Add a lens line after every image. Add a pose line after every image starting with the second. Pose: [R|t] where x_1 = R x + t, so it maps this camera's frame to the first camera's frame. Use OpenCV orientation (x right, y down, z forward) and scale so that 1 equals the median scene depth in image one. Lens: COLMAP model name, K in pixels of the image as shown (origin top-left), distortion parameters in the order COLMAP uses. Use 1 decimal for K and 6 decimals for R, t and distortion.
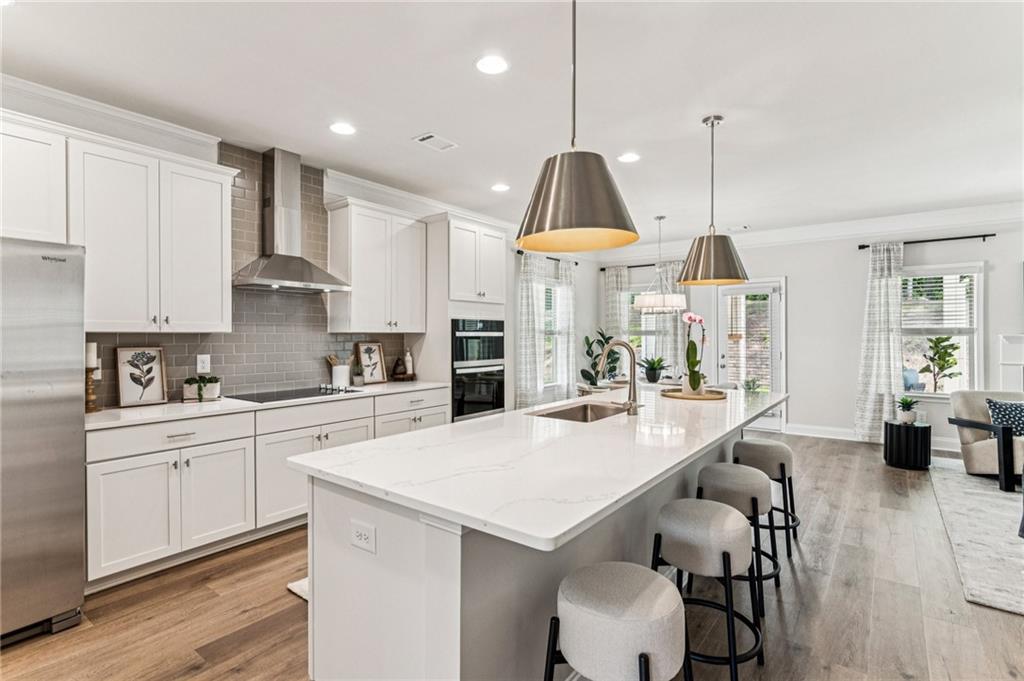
lens RADIAL K [[500.6, 0, 510.6], [0, 500.6, 335.8], [0, 0, 1]] dist [0.003286, 0.001326]
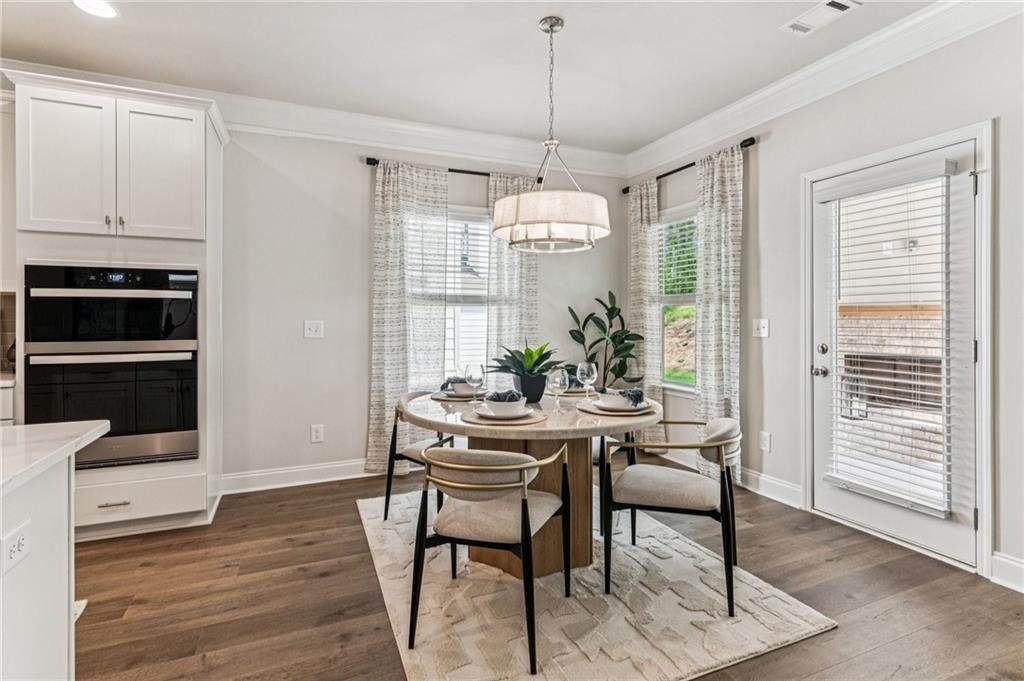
lens RADIAL K [[500.6, 0, 511.6], [0, 500.6, 321.7], [0, 0, 1]] dist [0.003286, 0.001326]
pose [[0.871312, 0.003557, -0.490717, 0.483288], [-0.001616, 0.999989, 0.004379, 0.019866], [0.490727, -0.003023, 0.871308, 0.605022]]
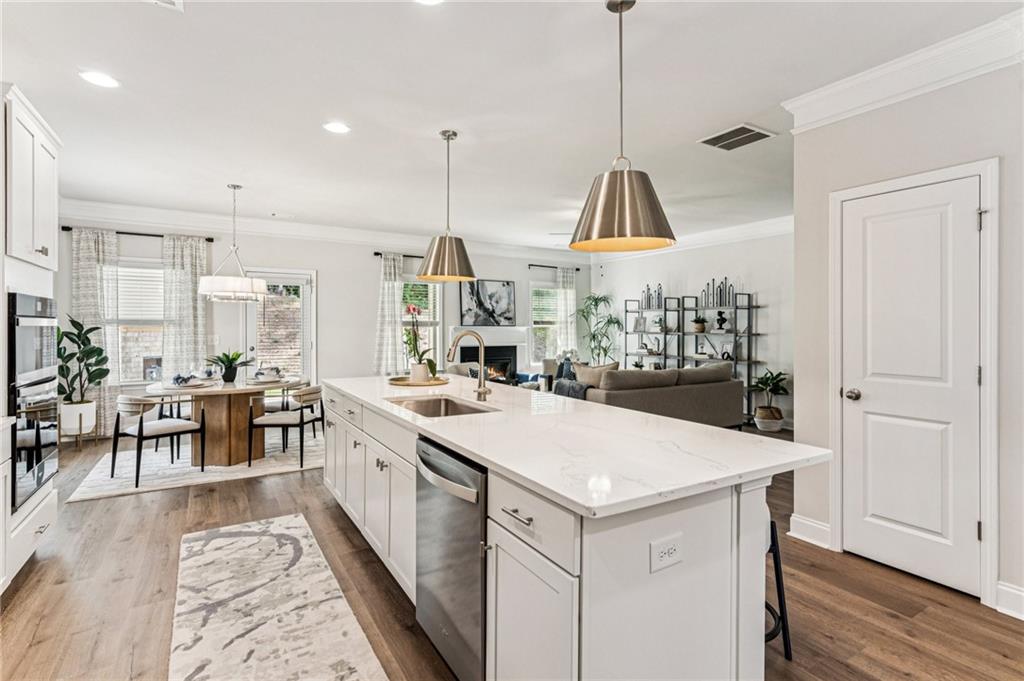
lens RADIAL K [[500.6, 0, 518.8], [0, 500.6, 326.5], [0, 0, 1]] dist [0.003286, 0.001326]
pose [[0.355686, 0.002753, 0.934601, -0.323271], [-0.000723, 0.999996, -0.002670, 0.002445], [-0.934605, 0.000274, 0.355687, 0.250336]]
